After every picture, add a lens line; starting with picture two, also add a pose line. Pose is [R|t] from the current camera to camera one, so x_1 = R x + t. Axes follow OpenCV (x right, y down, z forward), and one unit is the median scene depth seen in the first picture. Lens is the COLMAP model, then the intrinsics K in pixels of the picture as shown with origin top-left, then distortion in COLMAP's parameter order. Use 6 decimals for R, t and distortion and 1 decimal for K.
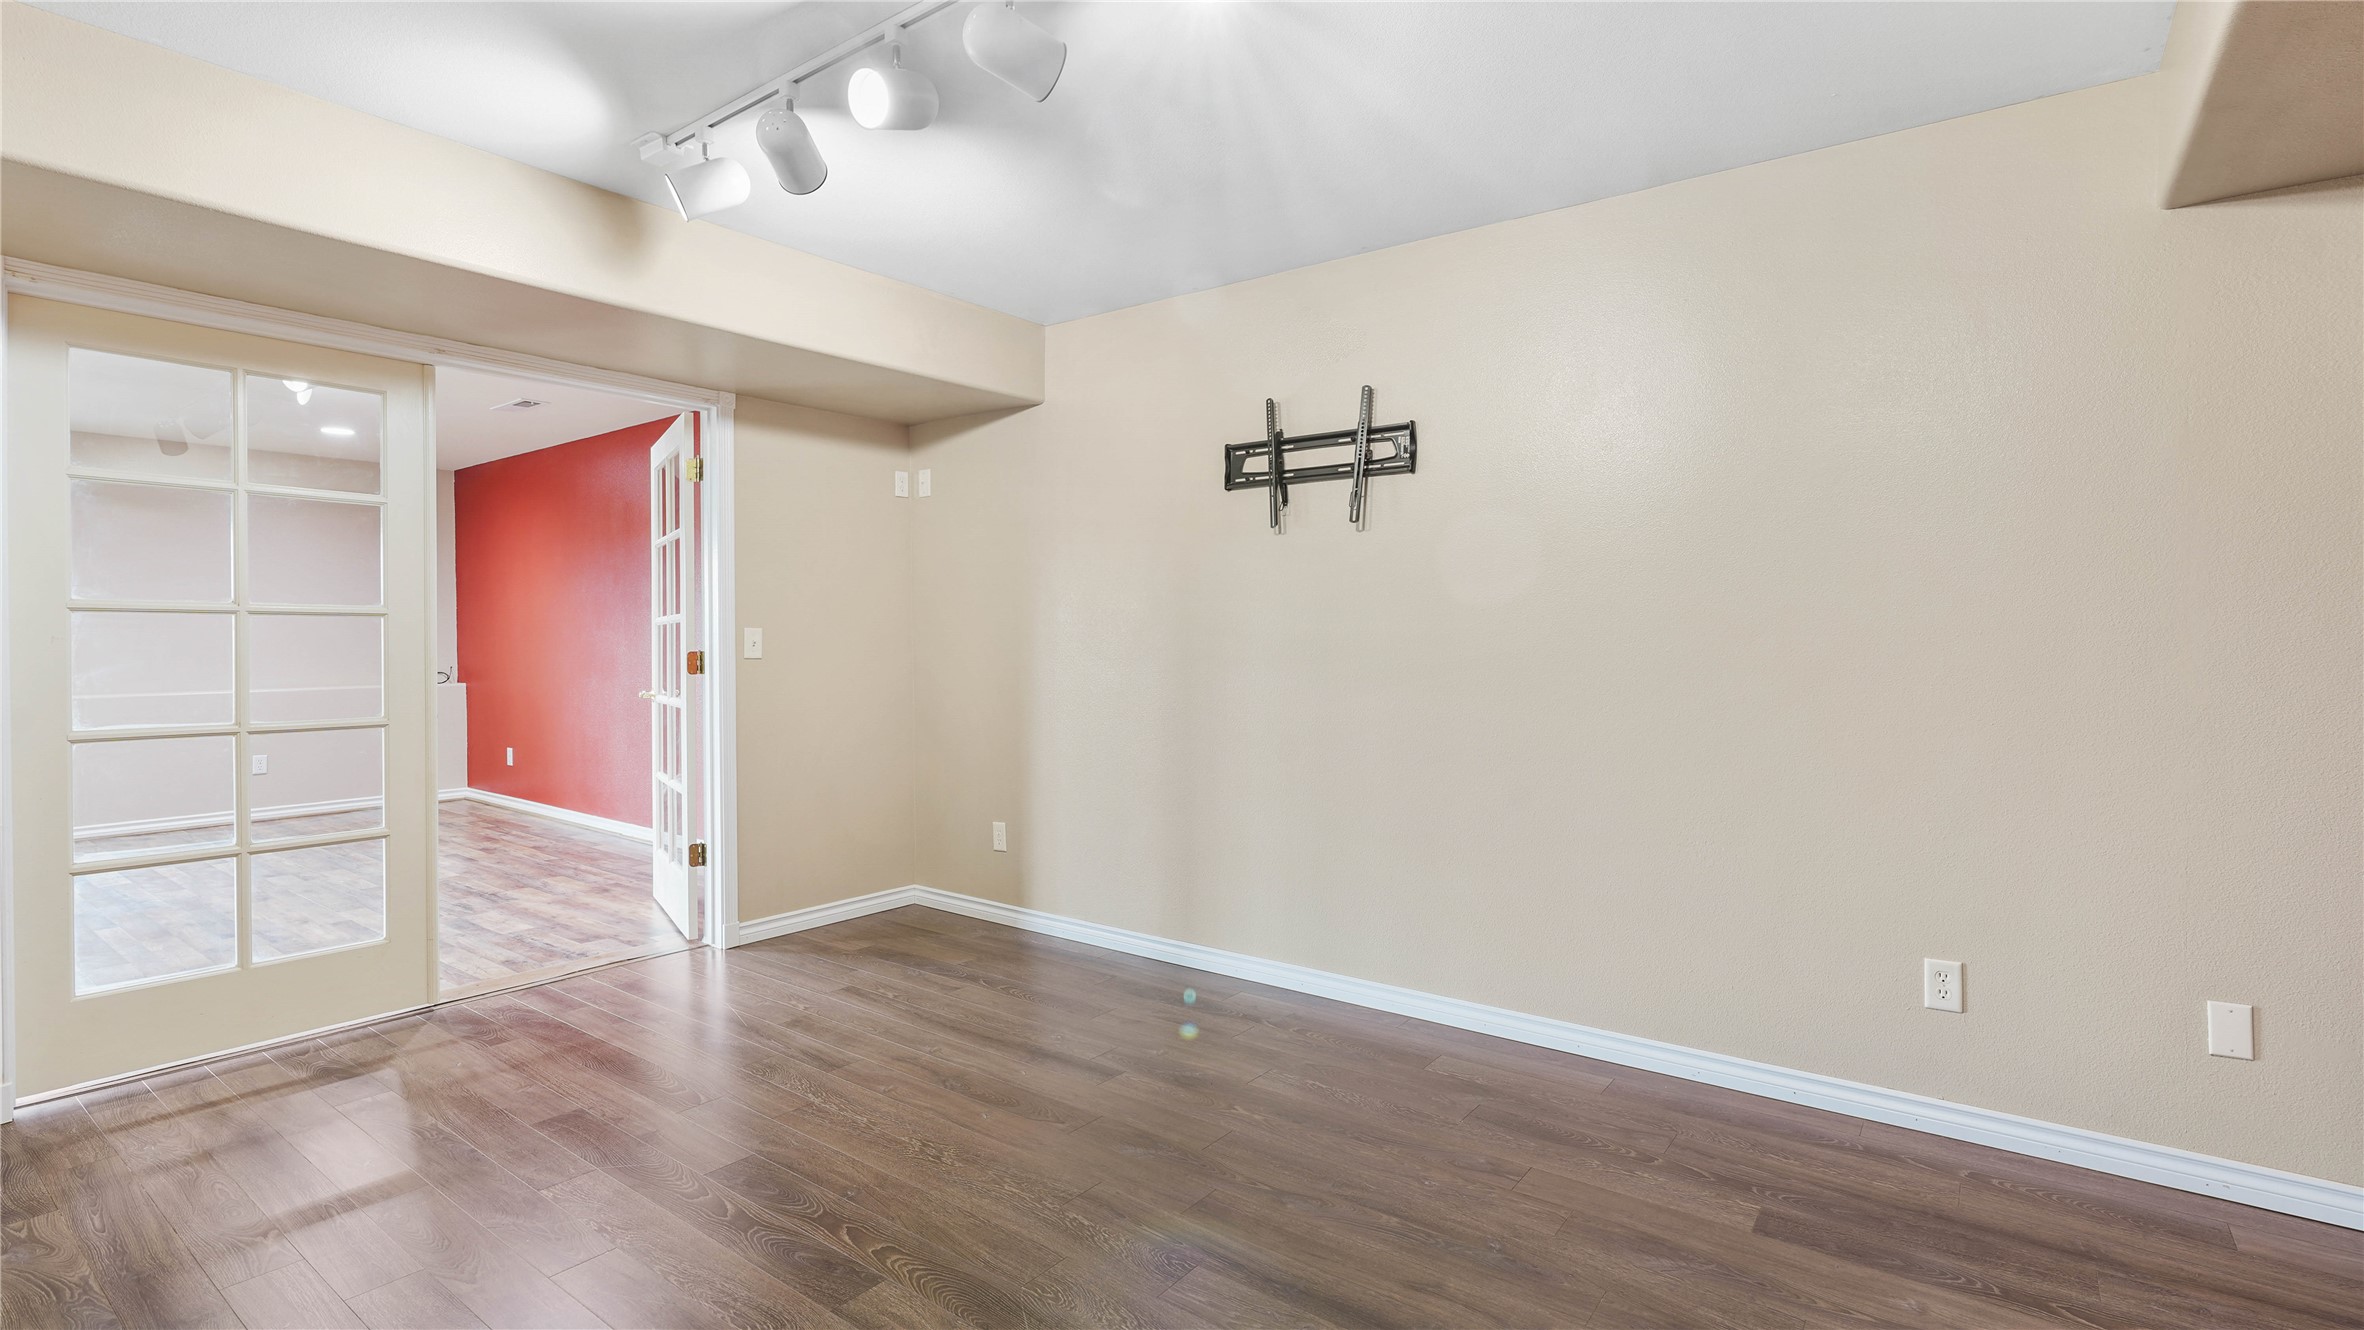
lens RADIAL K [[1070.8, 0, 1179.2], [0, 1070.8, 644.3], [0, 0, 1]] dist [0.002795, 0.001072]
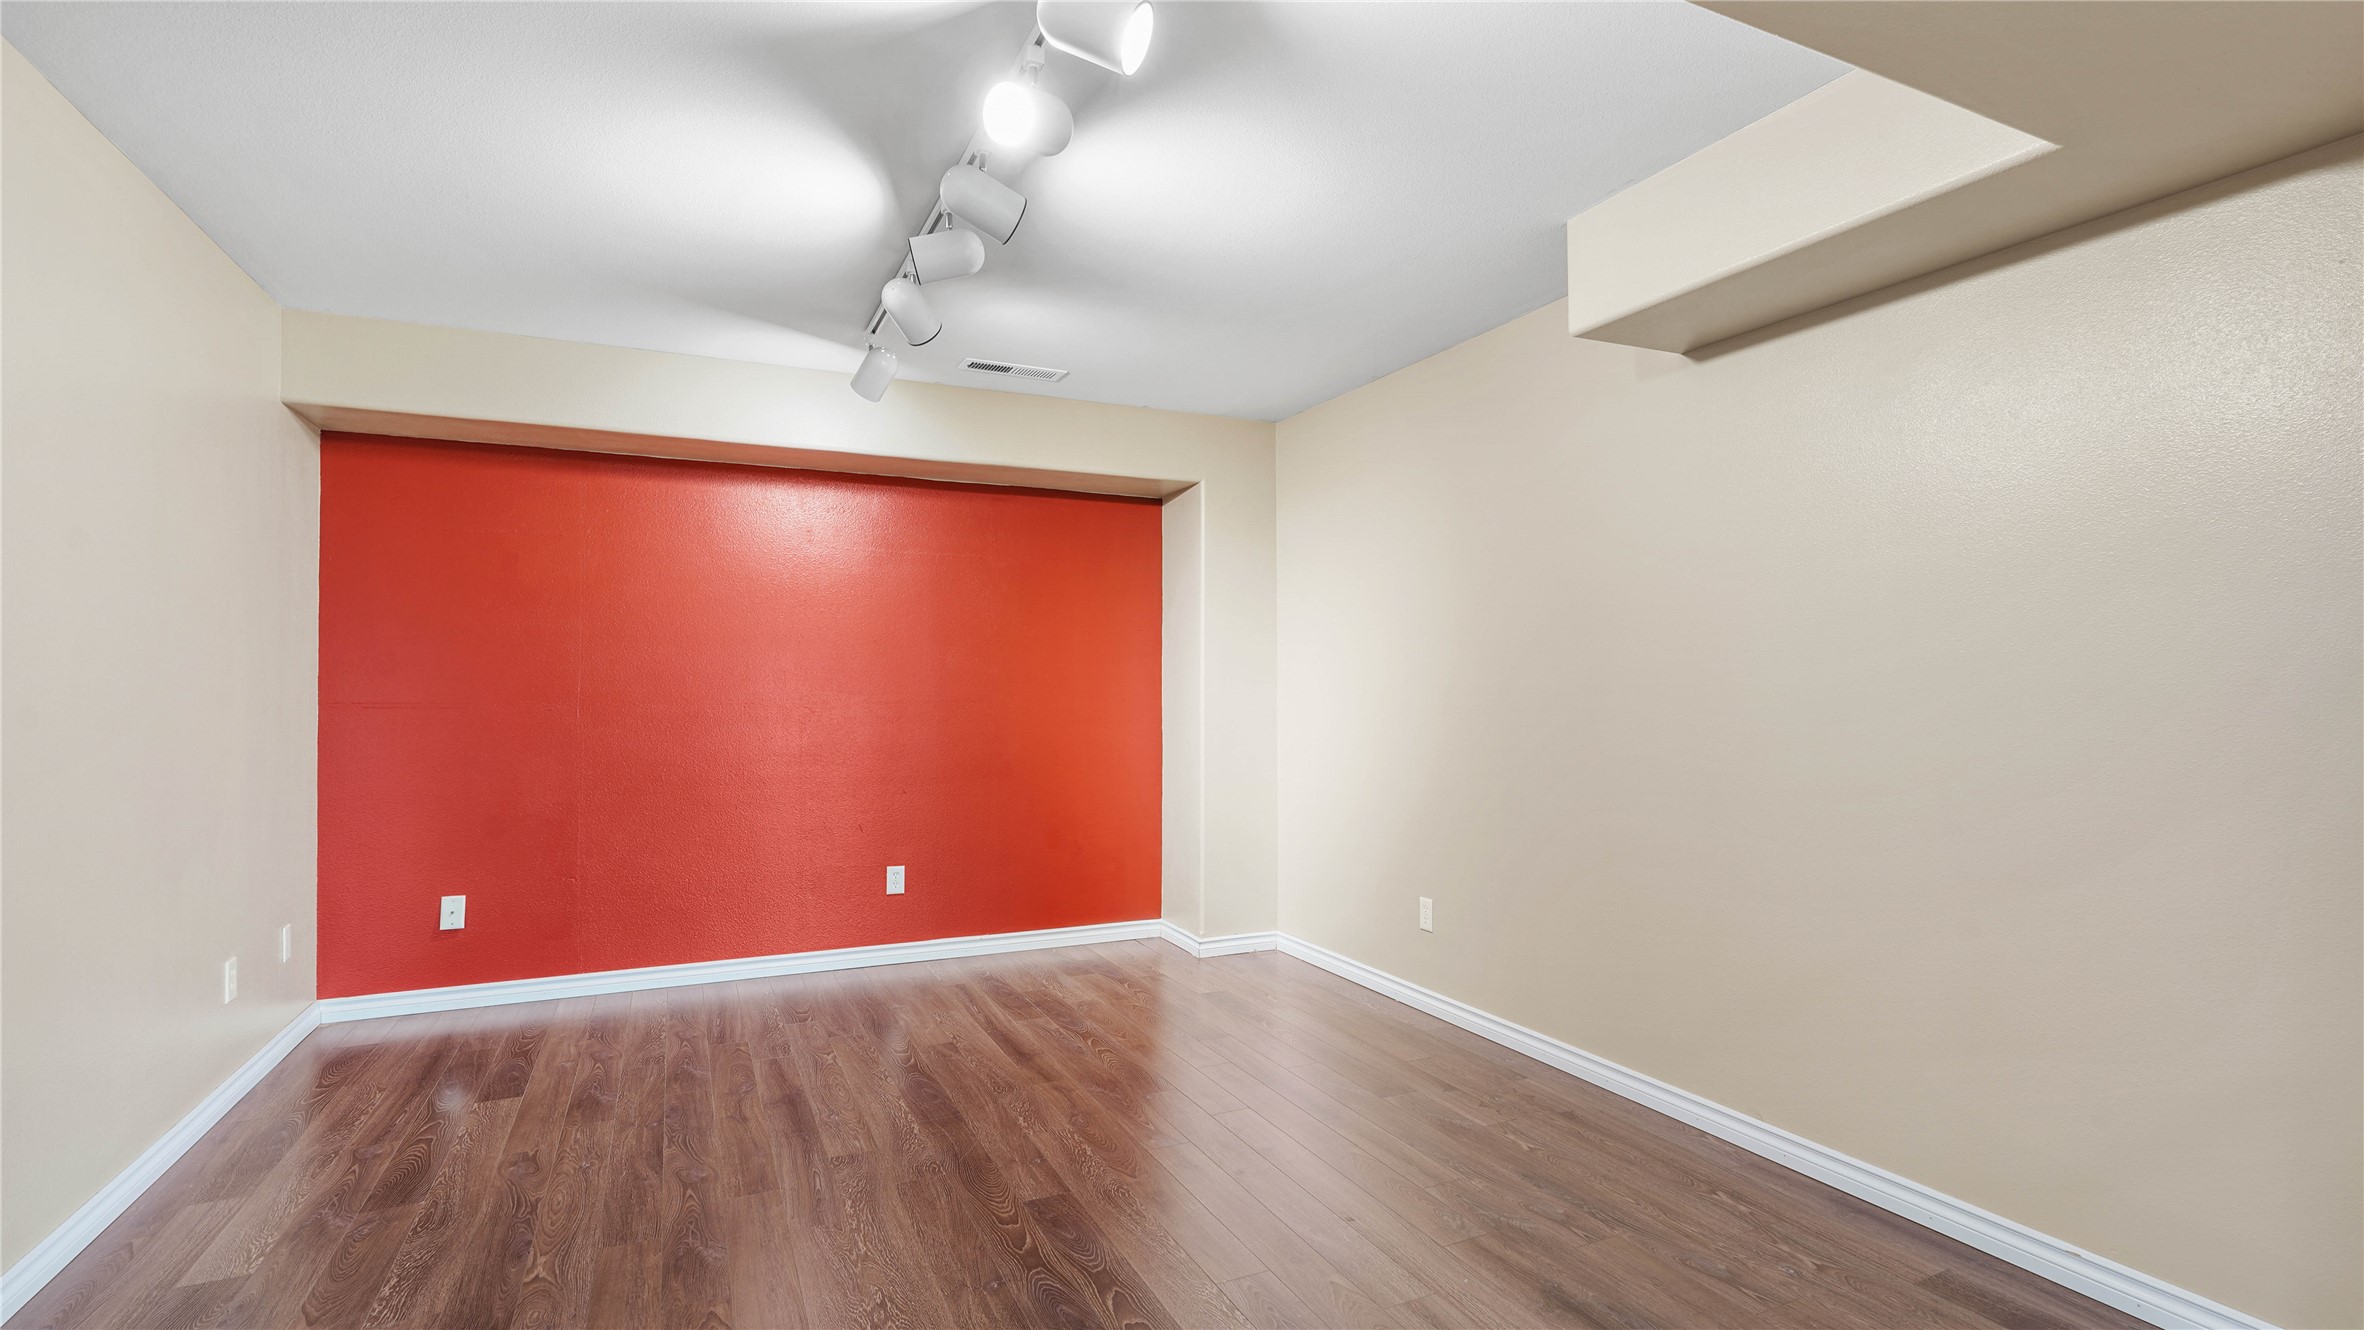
lens RADIAL K [[1070.8, 0, 1181.9], [0, 1070.8, 673.9], [0, 0, 1]] dist [0.002795, 0.001072]
pose [[-0.882815, 0.010765, 0.469598, -0.338961], [0.007300, 0.999931, -0.009198, -0.003324], [-0.469665, -0.004692, -0.882832, 0.663718]]
